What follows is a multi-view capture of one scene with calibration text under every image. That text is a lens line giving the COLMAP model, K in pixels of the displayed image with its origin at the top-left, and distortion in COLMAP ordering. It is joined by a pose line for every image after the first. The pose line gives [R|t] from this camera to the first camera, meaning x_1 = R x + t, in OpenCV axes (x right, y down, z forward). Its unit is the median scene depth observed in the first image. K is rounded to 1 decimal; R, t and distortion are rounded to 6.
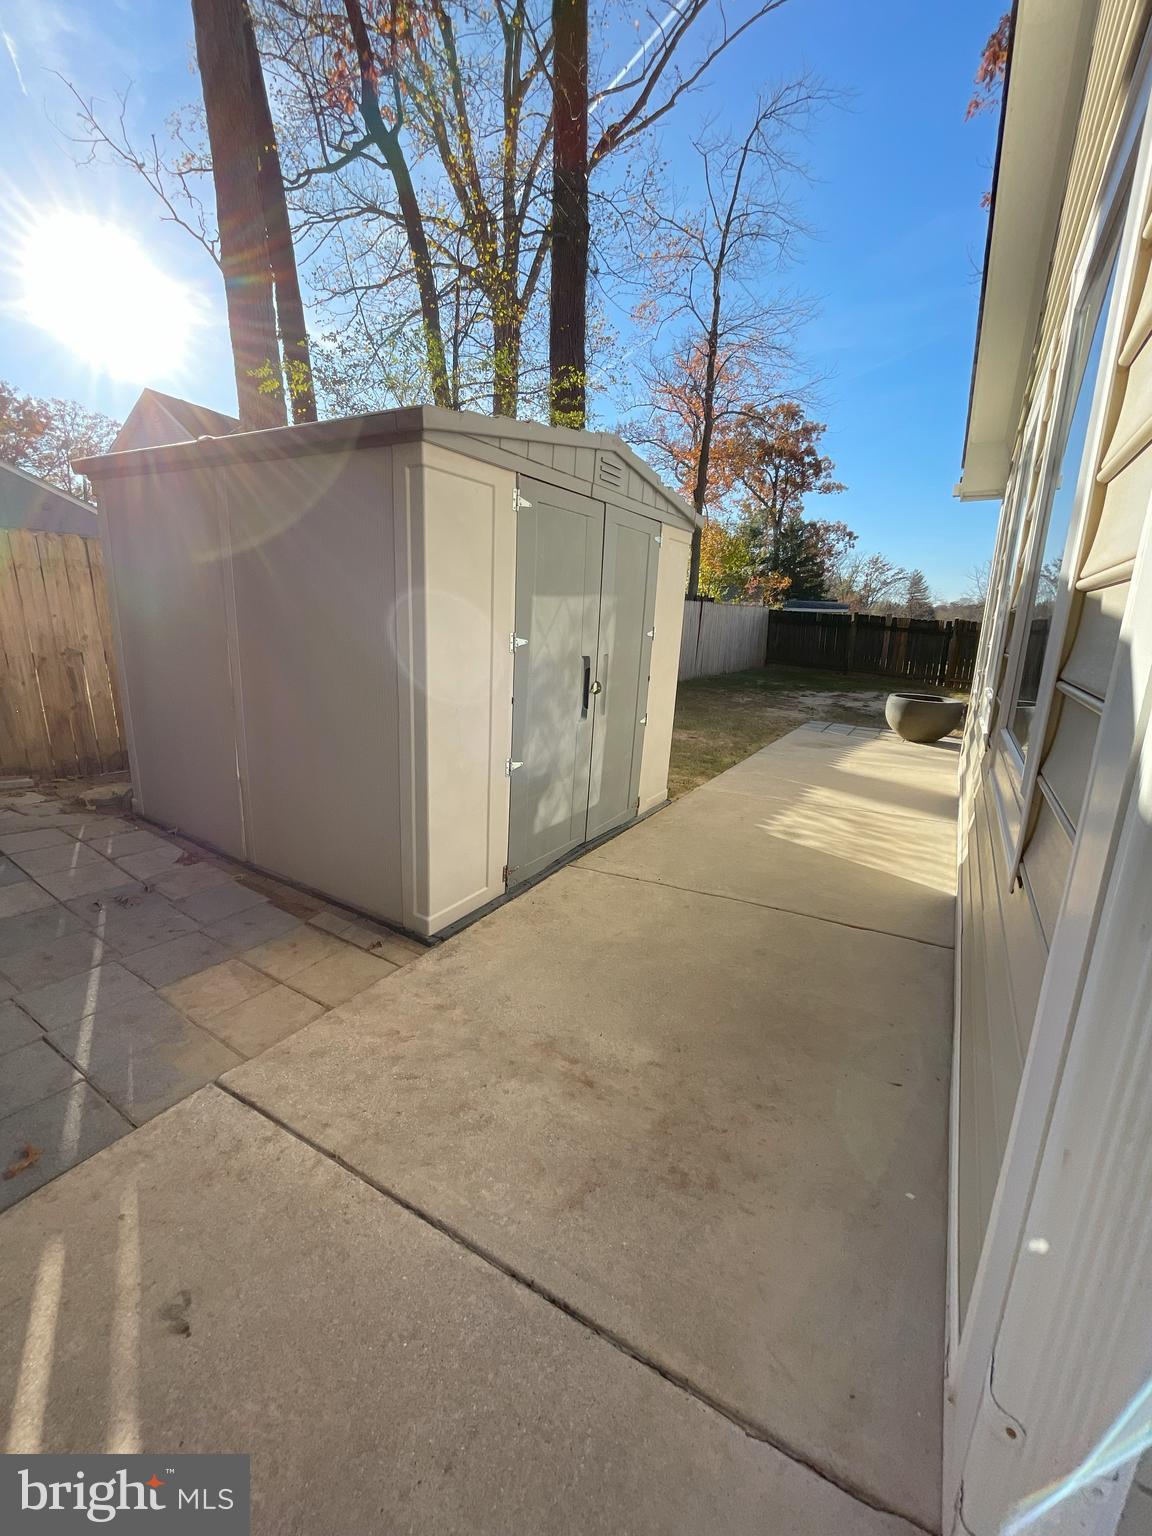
lens RADIAL K [[621.5, 0, 576.0], [0, 621.5, 768.0], [0, 0, 1]] dist [-0.000204, 0.000200]
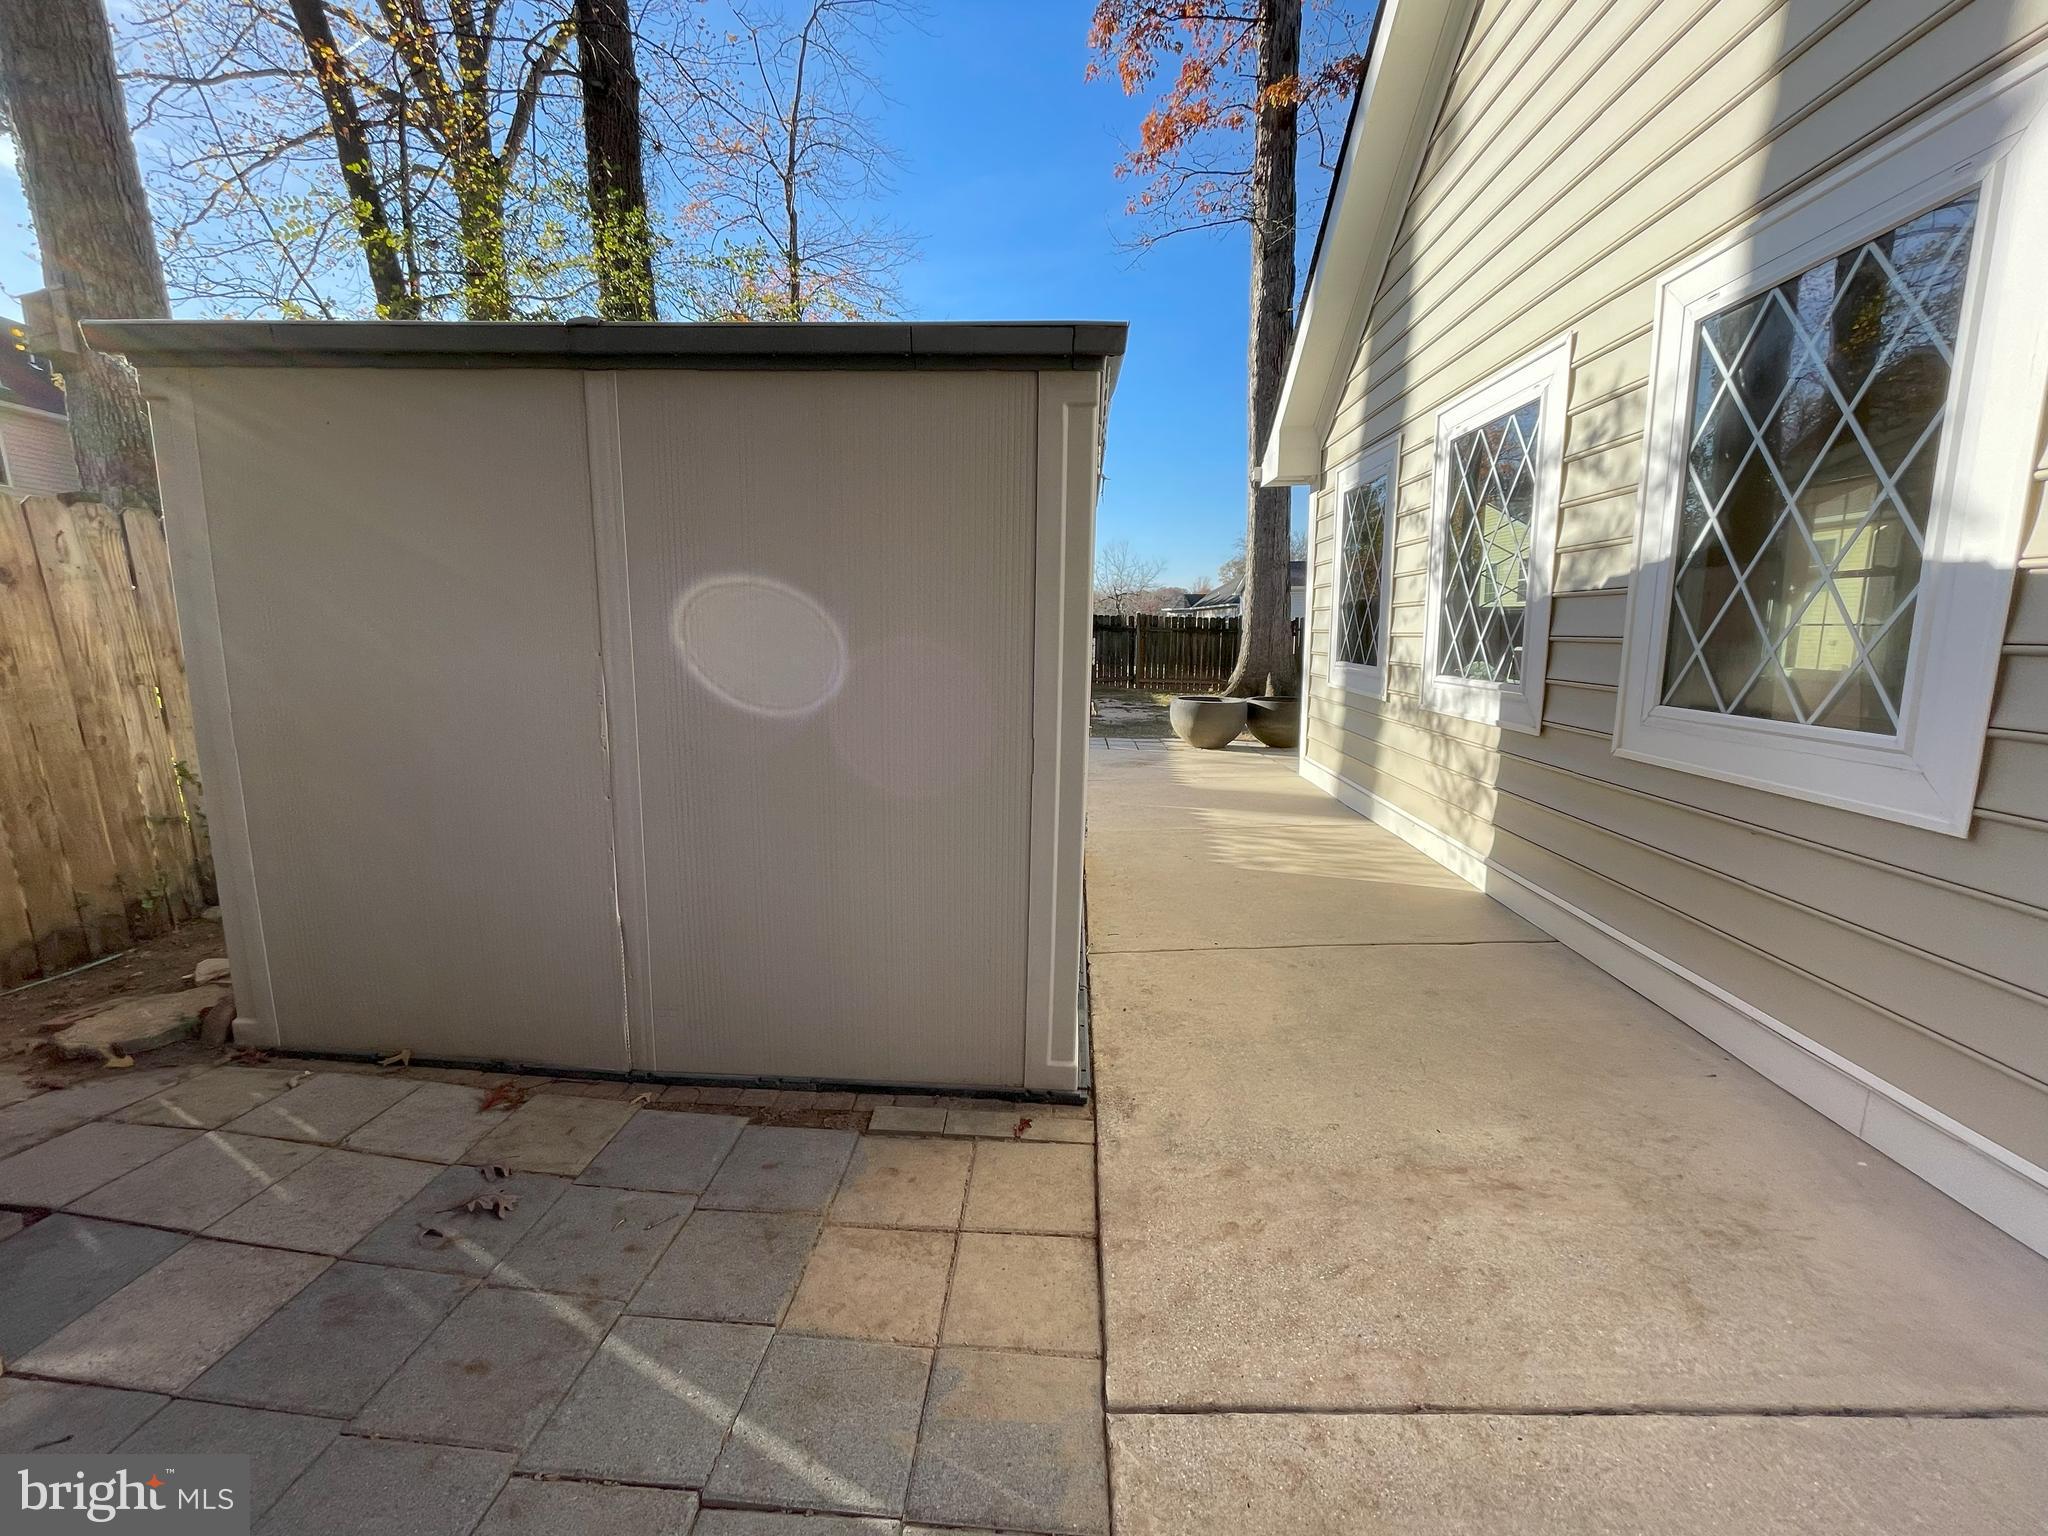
lens RADIAL K [[826.6, 0, 1024.0], [0, 826.6, 768.0], [0, 0, 1]] dist [-0.000970, -0.000566]
pose [[0.879509, -0.114054, 0.462014, -0.570888], [0.142860, 0.989355, -0.027721, -0.048742], [-0.453934, 0.090384, 0.886440, 0.178399]]
